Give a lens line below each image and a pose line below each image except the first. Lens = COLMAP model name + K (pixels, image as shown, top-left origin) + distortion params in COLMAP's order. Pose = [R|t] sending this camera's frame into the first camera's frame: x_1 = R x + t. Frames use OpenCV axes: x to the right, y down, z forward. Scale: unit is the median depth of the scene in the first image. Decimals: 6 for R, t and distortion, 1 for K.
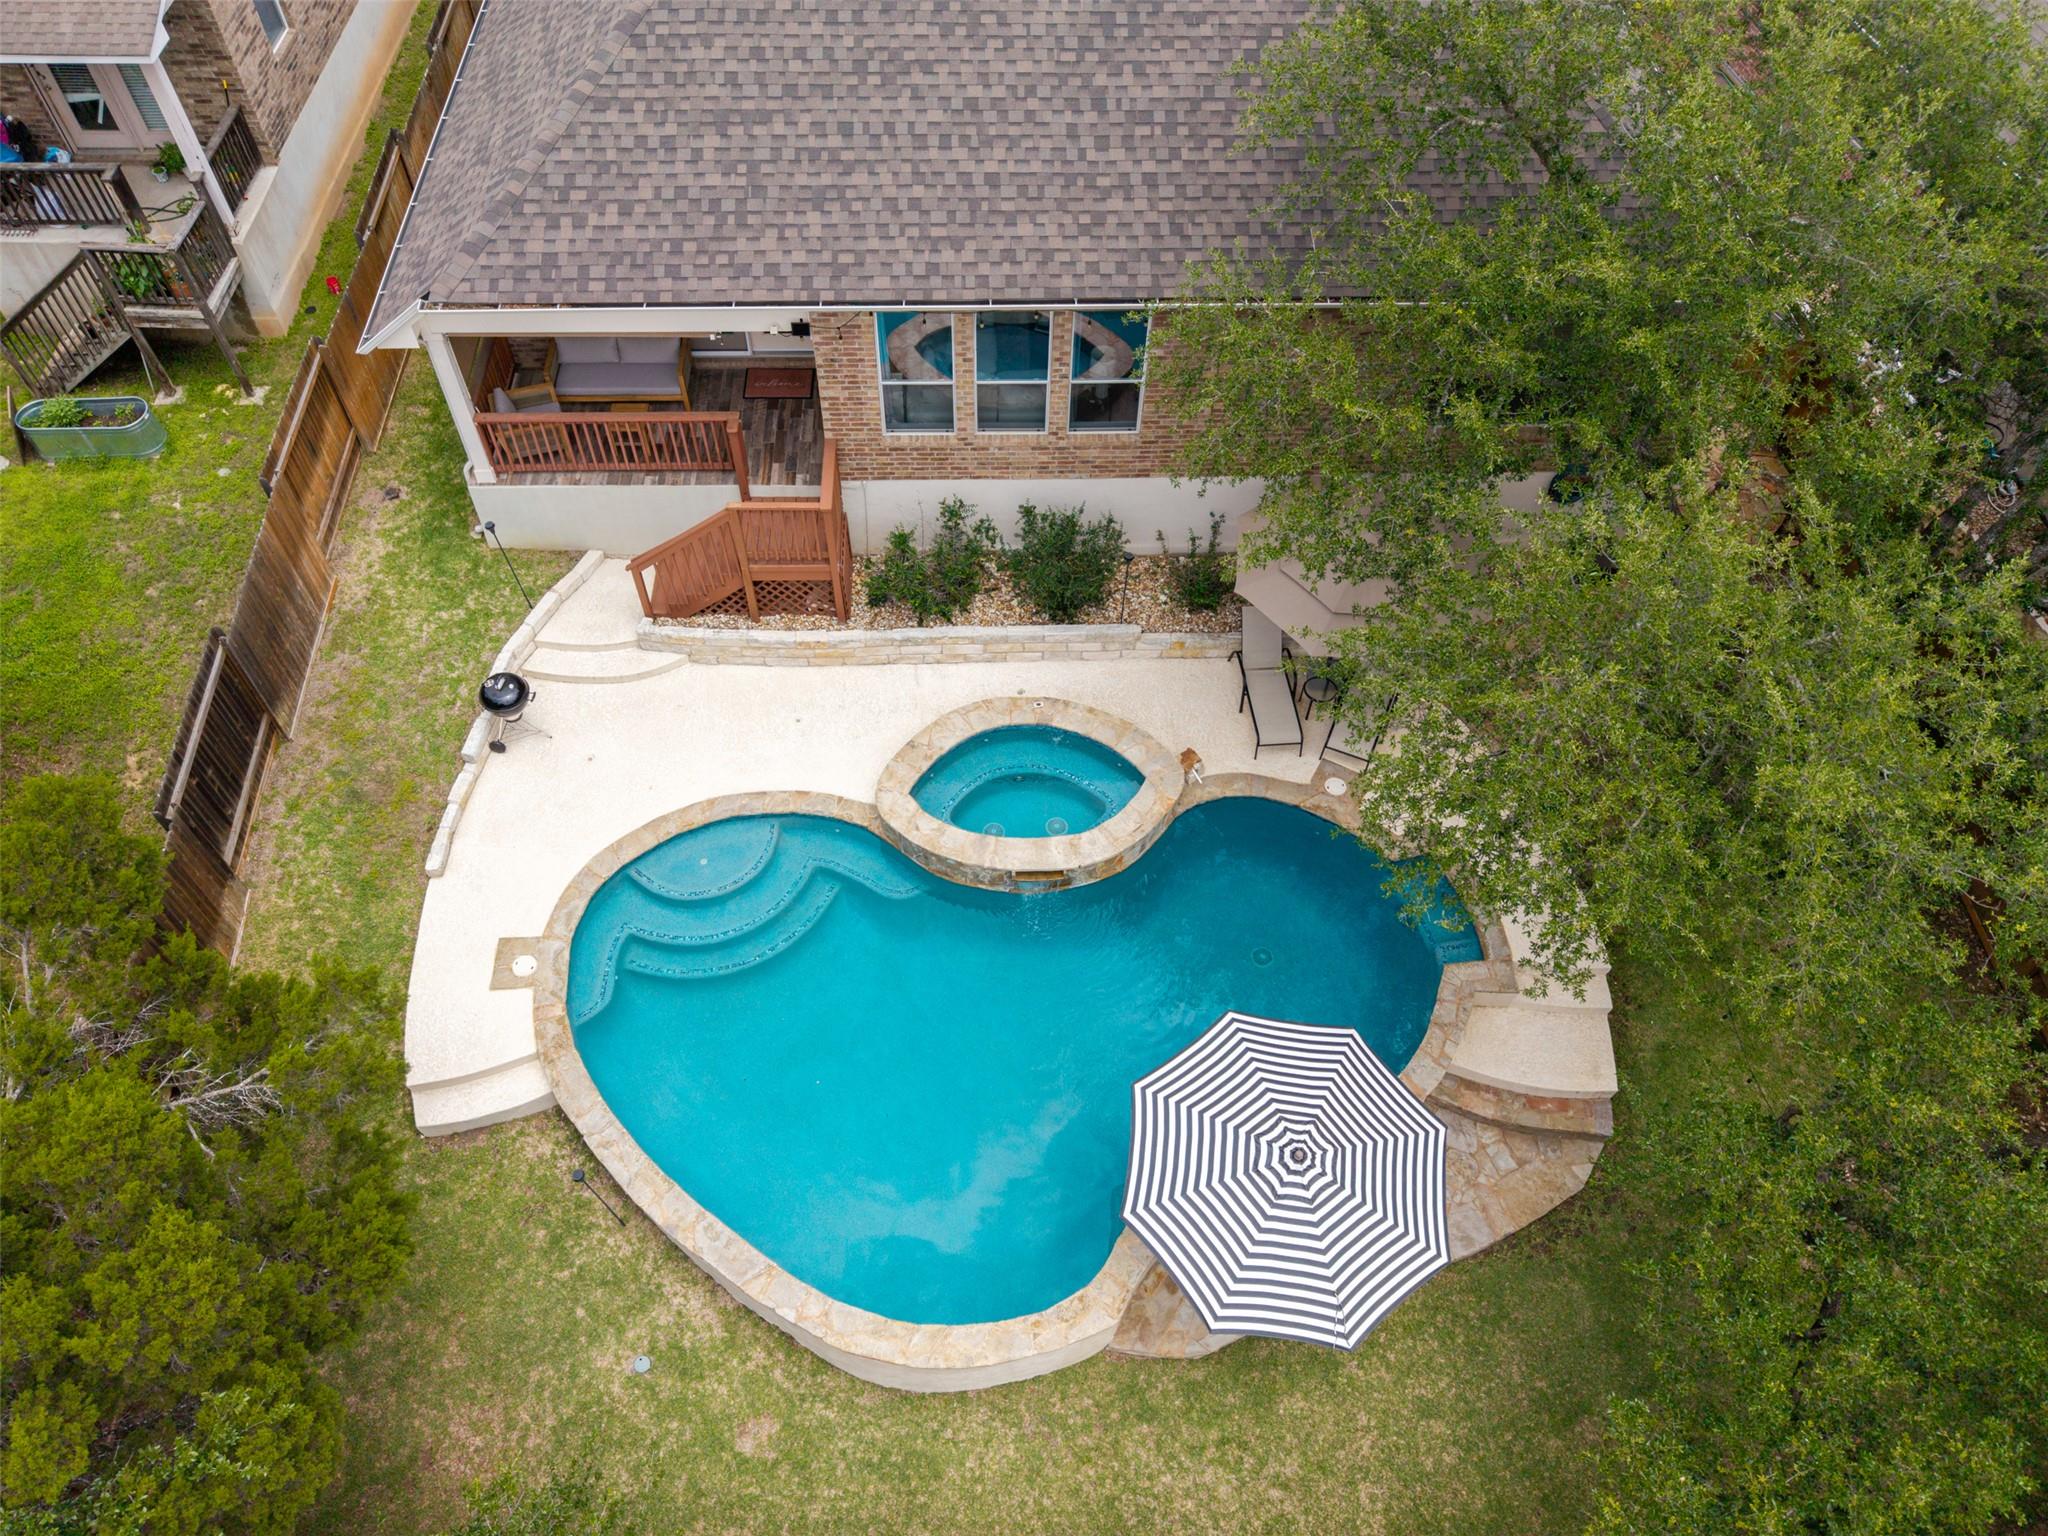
lens RADIAL K [[1412.5, 0, 980.7], [0, 1412.5, 767.7], [0, 0, 1]] dist [0.007260, -0.002178]
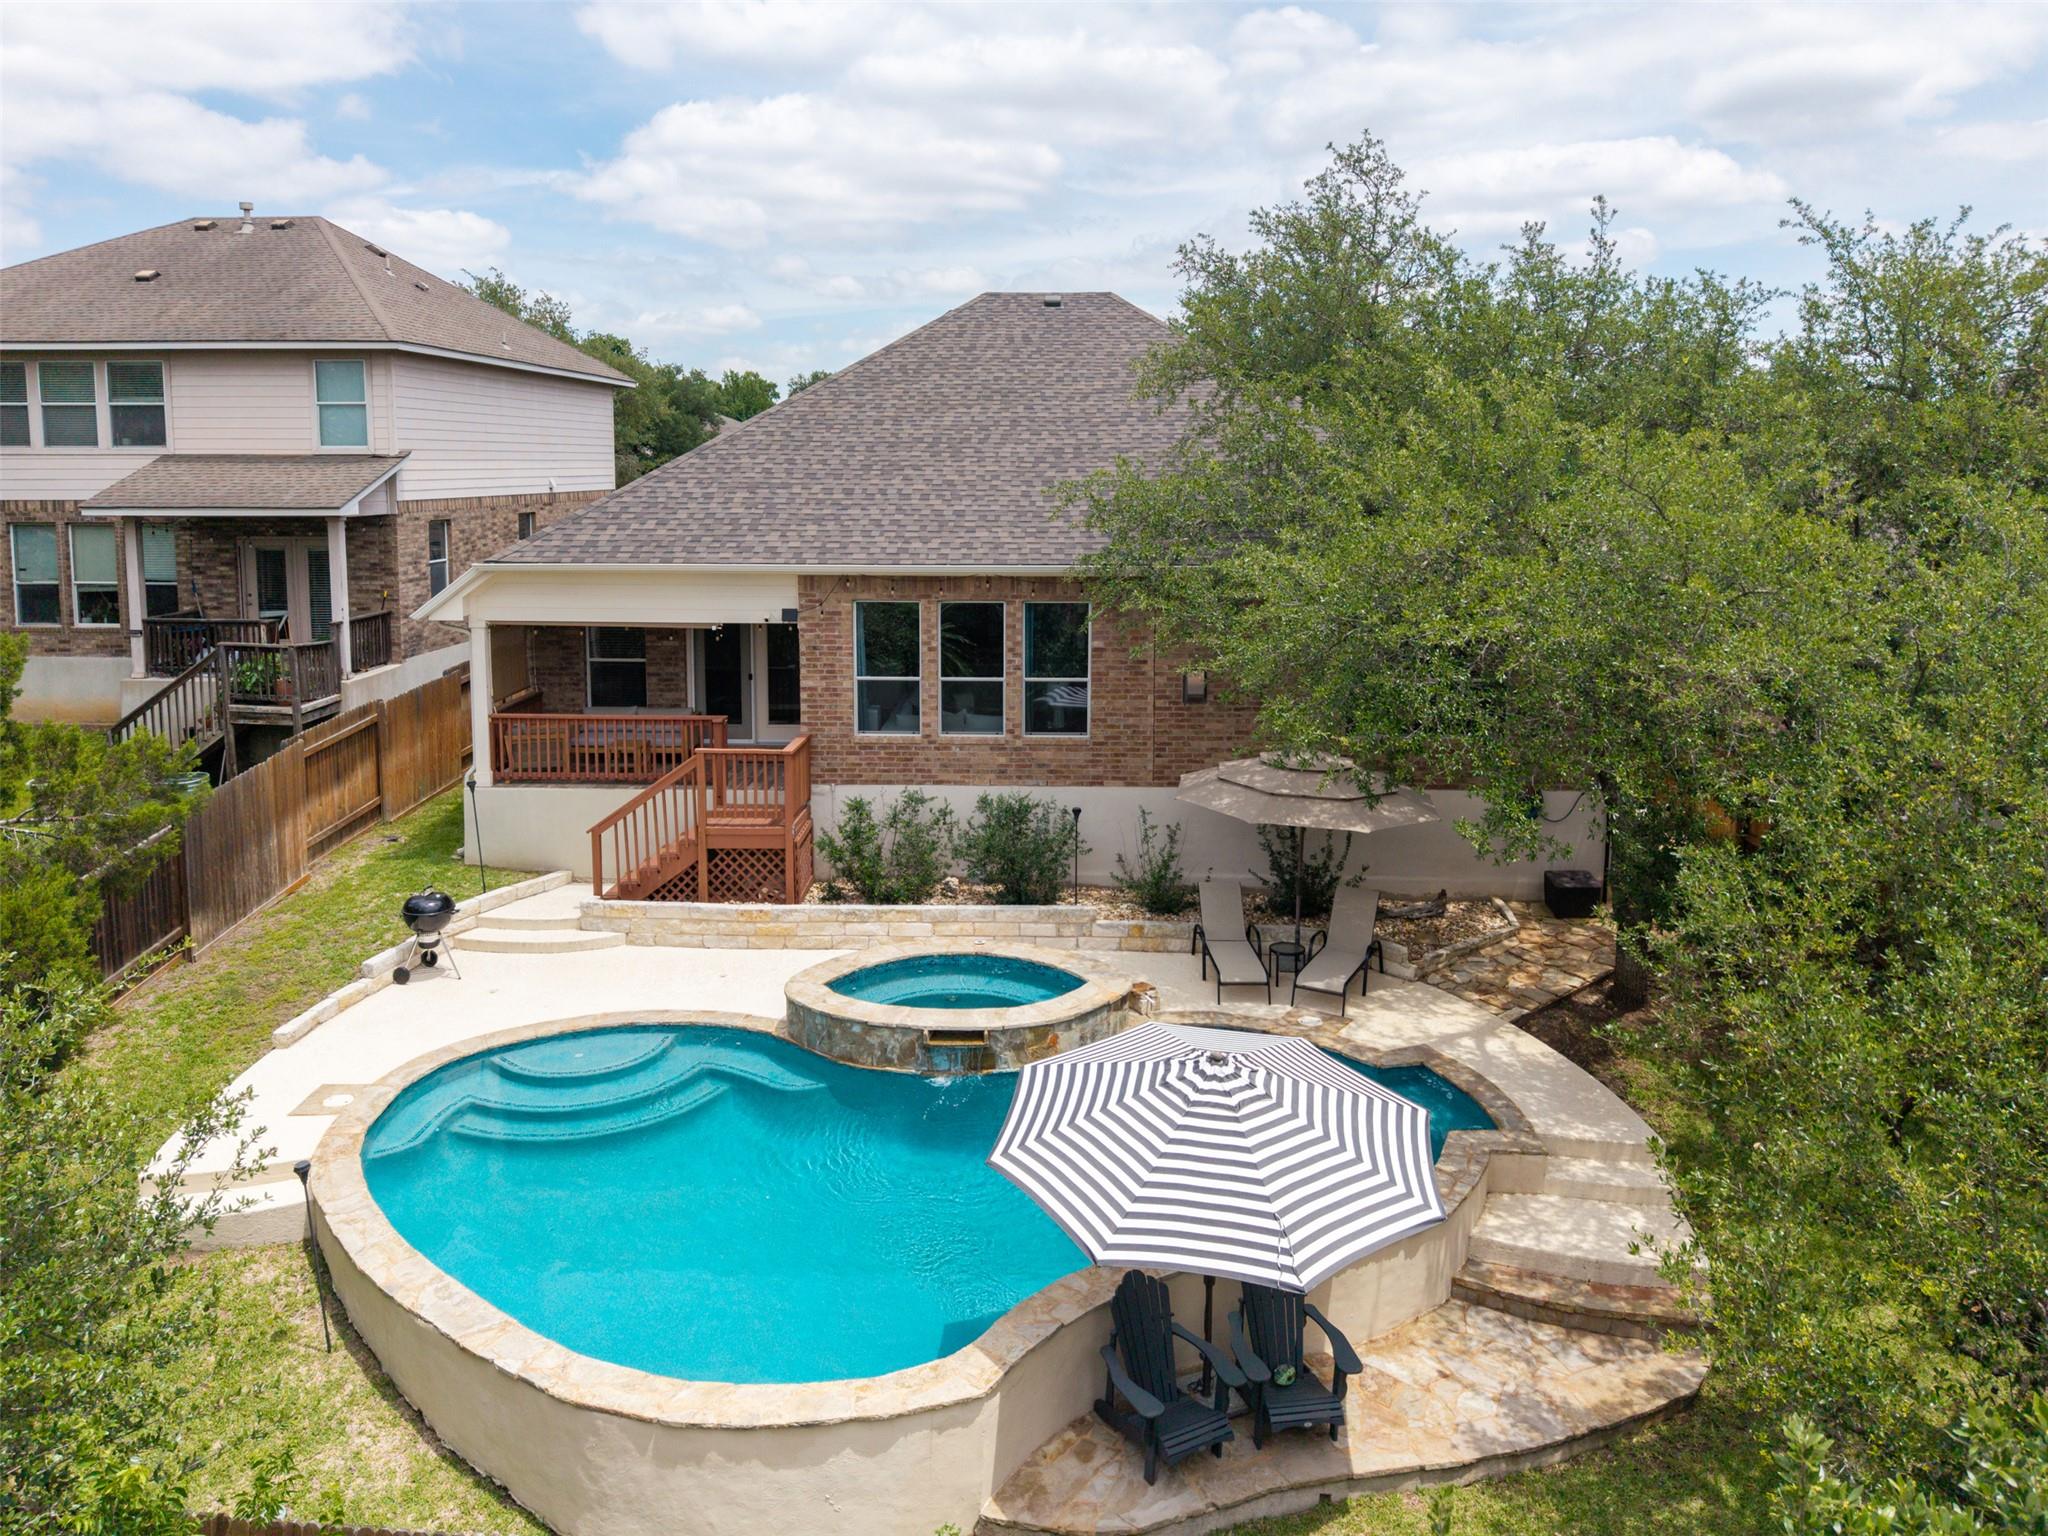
lens RADIAL K [[1450.0, 0, 1024.0], [0, 1450.0, 768.0], [0, 0, 1]] dist [-0.002436, -0.002775]
pose [[0.998001, 0.015095, -0.061371, 0.131869], [-0.055135, 0.682621, -0.728689, 0.594766], [0.030893, 0.730616, 0.682089, 0.270828]]
